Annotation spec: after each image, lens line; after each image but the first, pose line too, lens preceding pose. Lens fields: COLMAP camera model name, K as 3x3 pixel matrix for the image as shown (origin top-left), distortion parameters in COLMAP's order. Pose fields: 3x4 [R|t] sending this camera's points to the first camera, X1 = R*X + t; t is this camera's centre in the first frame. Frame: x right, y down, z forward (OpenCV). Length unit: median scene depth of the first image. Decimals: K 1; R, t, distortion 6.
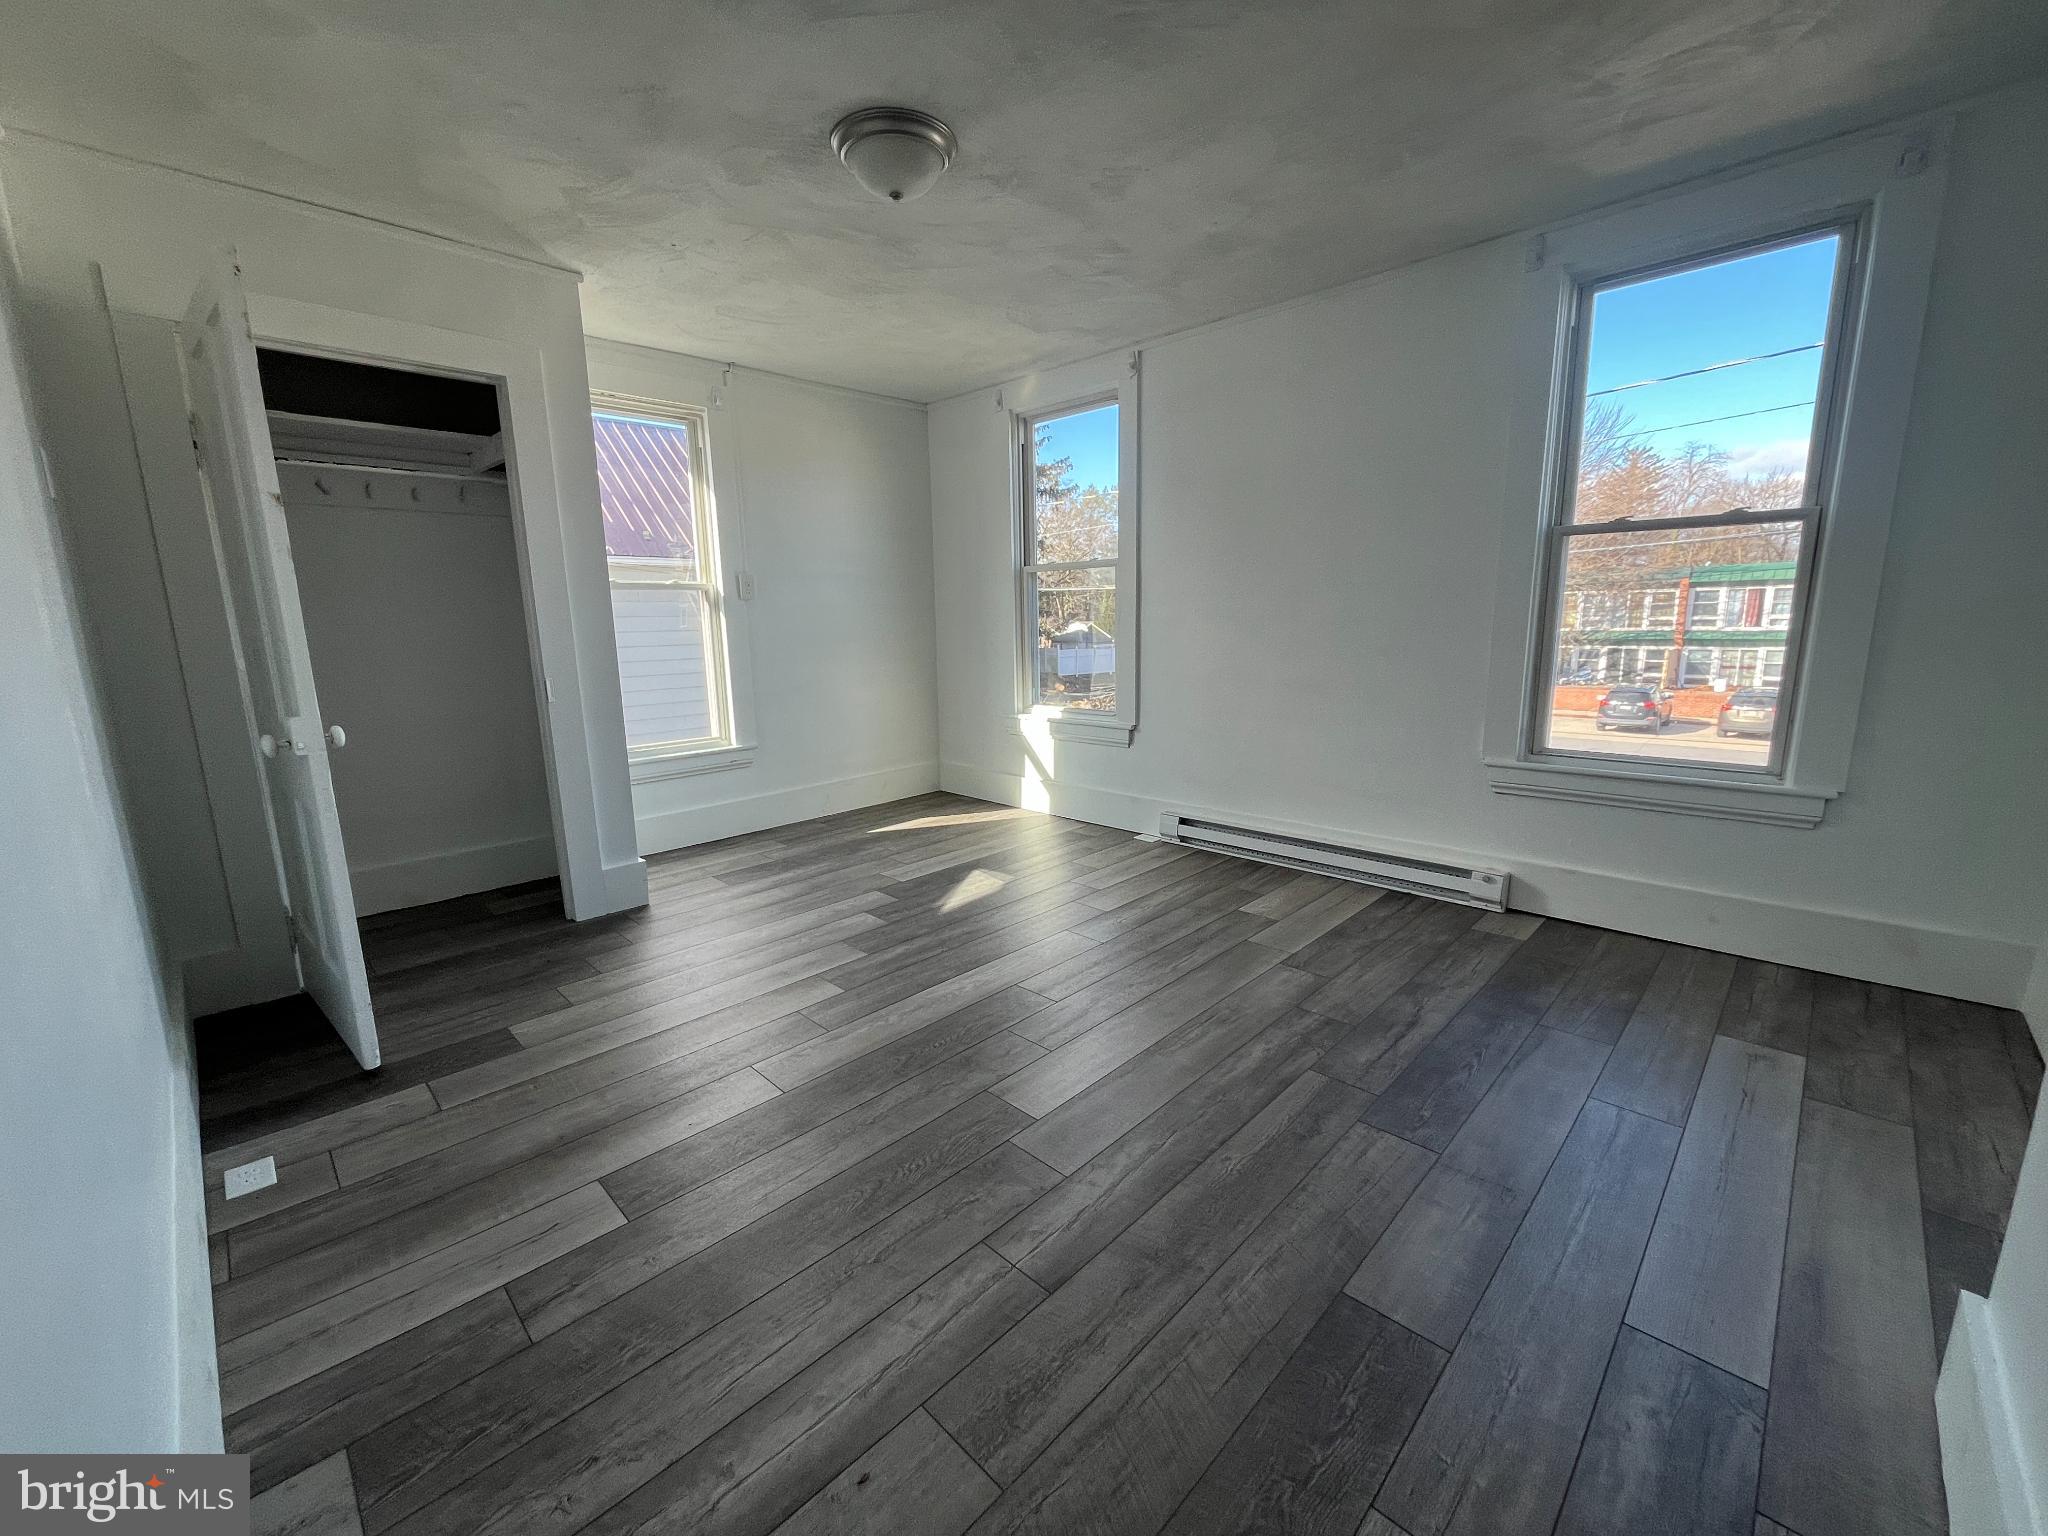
lens RADIAL K [[824.9, 0, 1020.1], [0, 824.9, 783.6], [0, 0, 1]] dist [-0.002182, -0.000239]
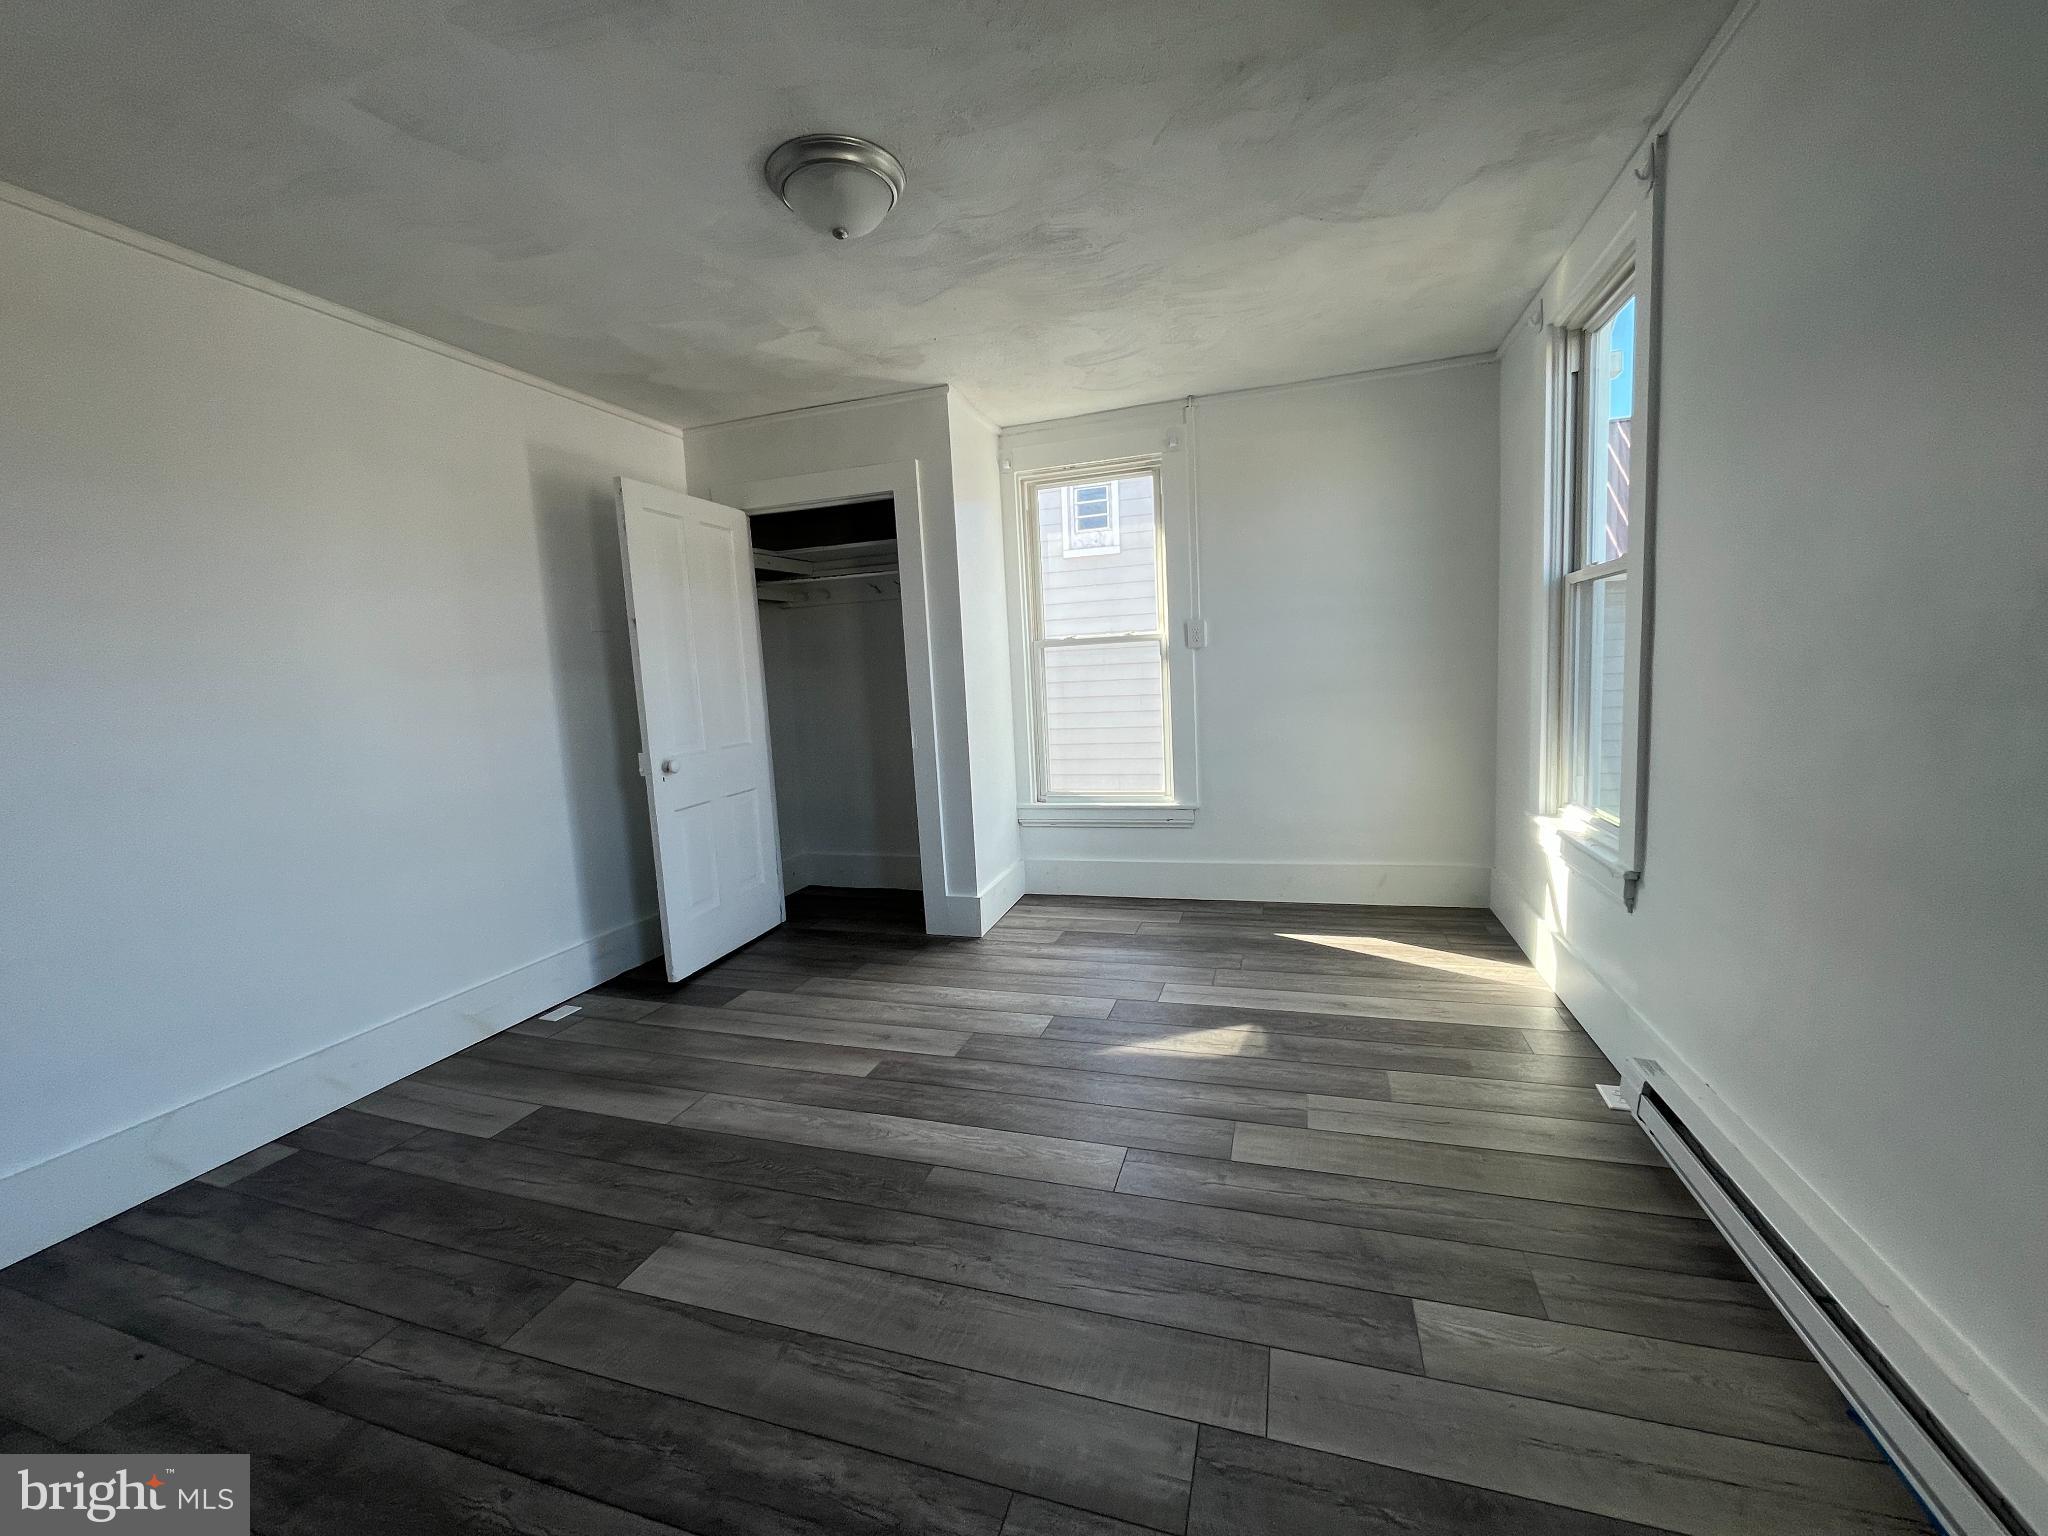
lens RADIAL K [[824.9, 0, 1003.7], [0, 824.9, 781.0], [0, 0, 1]] dist [-0.002182, -0.000239]
pose [[0.439872, 0.113254, -0.890891, 0.456434], [-0.139092, 0.988637, 0.057004, -0.111700], [0.887224, 0.098841, 0.450627, 0.461983]]
